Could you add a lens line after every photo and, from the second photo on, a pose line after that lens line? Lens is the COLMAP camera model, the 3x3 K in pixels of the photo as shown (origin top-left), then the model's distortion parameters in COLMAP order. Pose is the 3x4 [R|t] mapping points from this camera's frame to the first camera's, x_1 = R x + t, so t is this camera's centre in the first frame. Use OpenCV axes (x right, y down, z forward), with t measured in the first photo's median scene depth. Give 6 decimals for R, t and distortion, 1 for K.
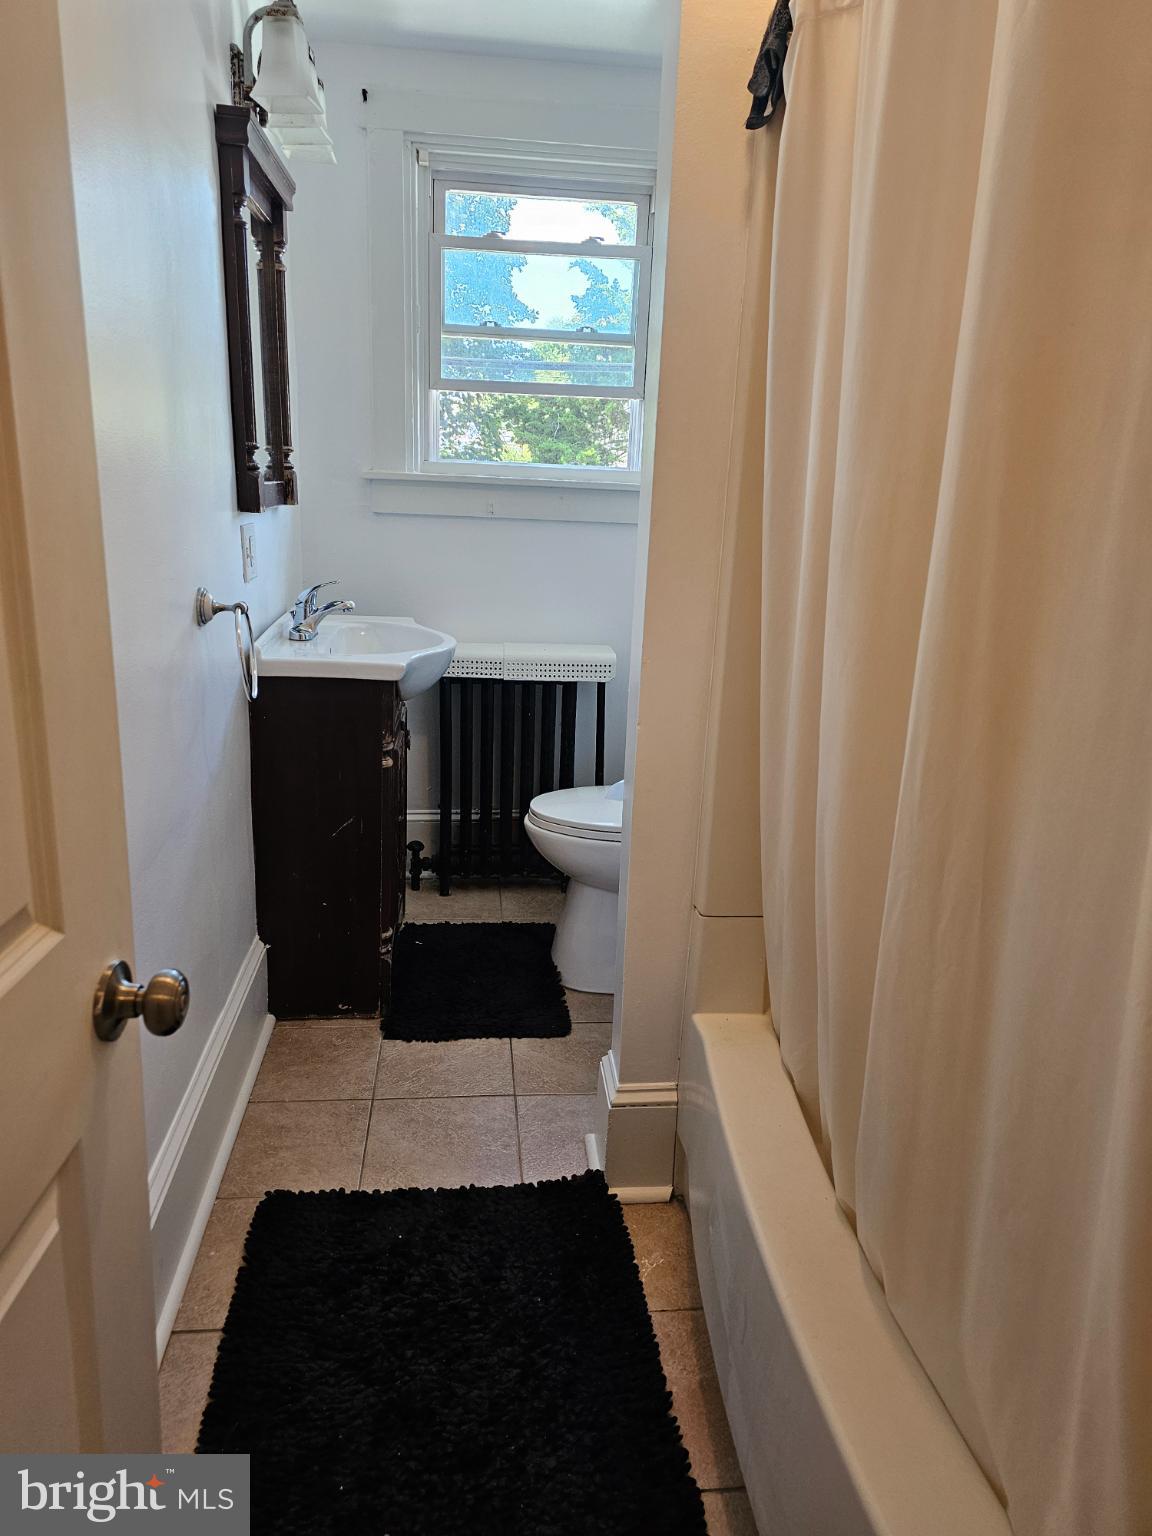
lens RADIAL K [[1029.6, 0, 576.3], [0, 1029.6, 748.5], [0, 0, 1]] dist [0.063787, -0.000088]
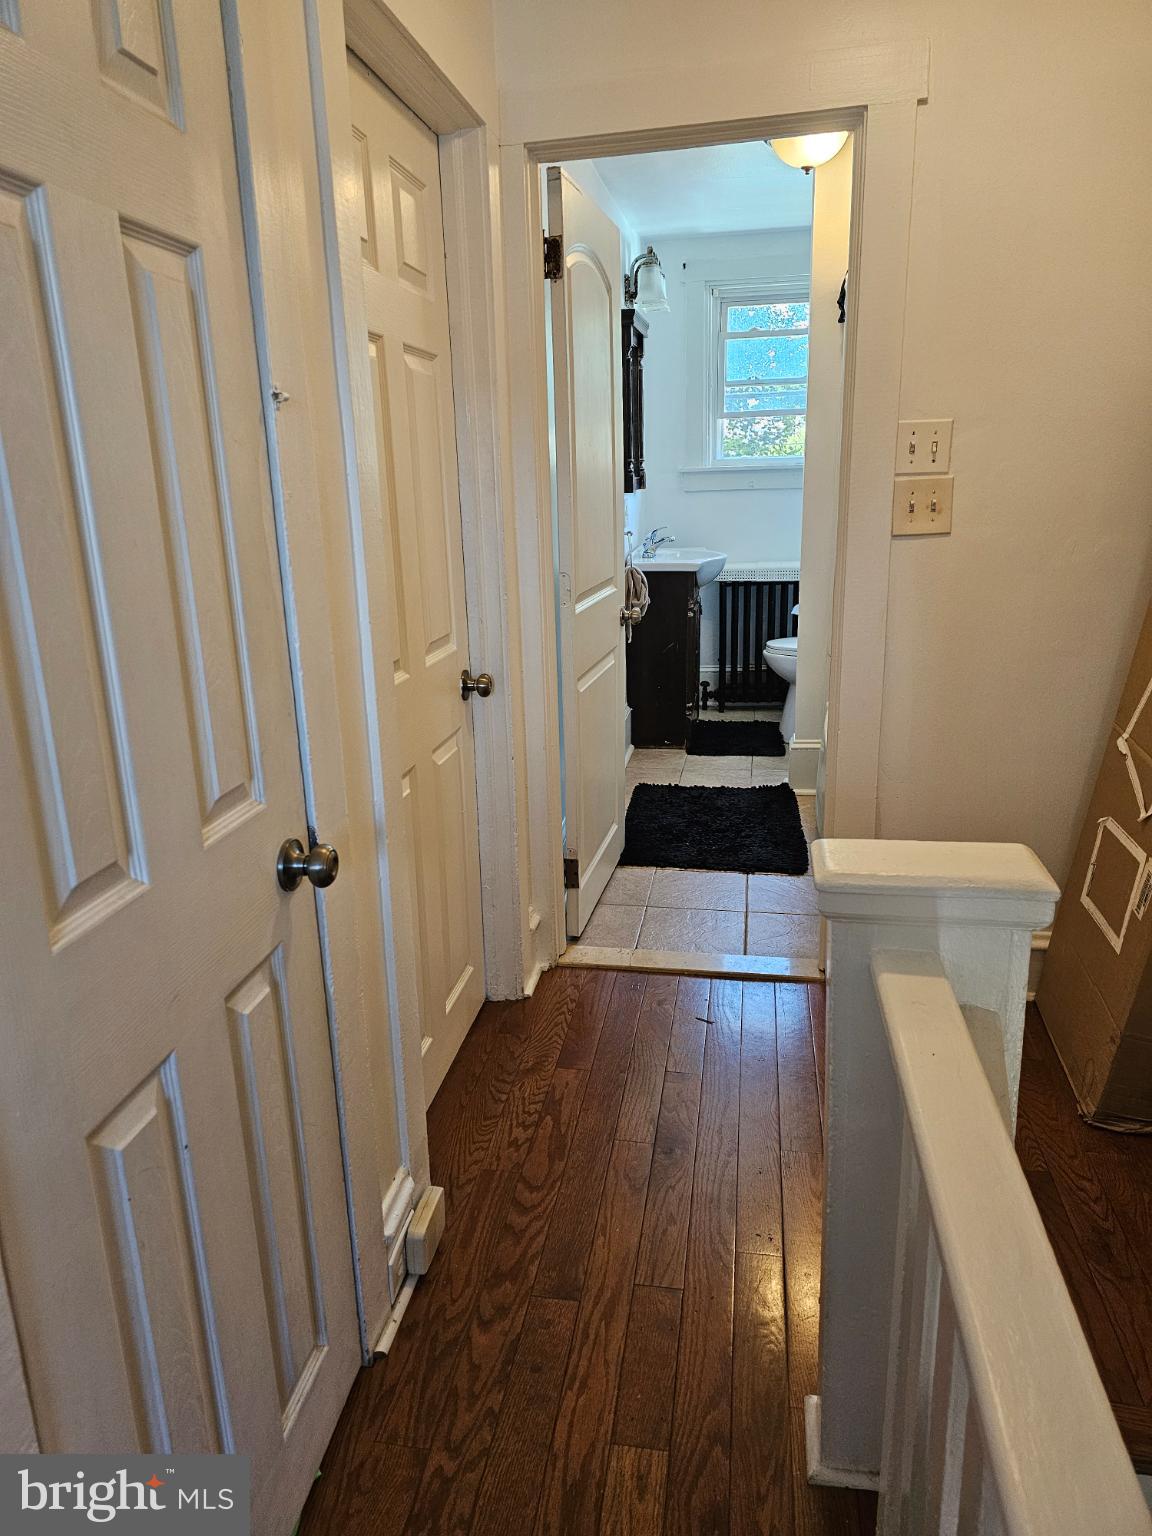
lens RADIAL K [[1018.0, 0, 576.0], [0, 1018.0, 768.0], [0, 0, 1]] dist [0.005506, 0.001941]
pose [[0.959414, 0.016935, -0.281493, 0.142623], [-0.007945, 0.999422, 0.033047, 0.214586], [0.281890, -0.029469, 0.958994, -0.837245]]
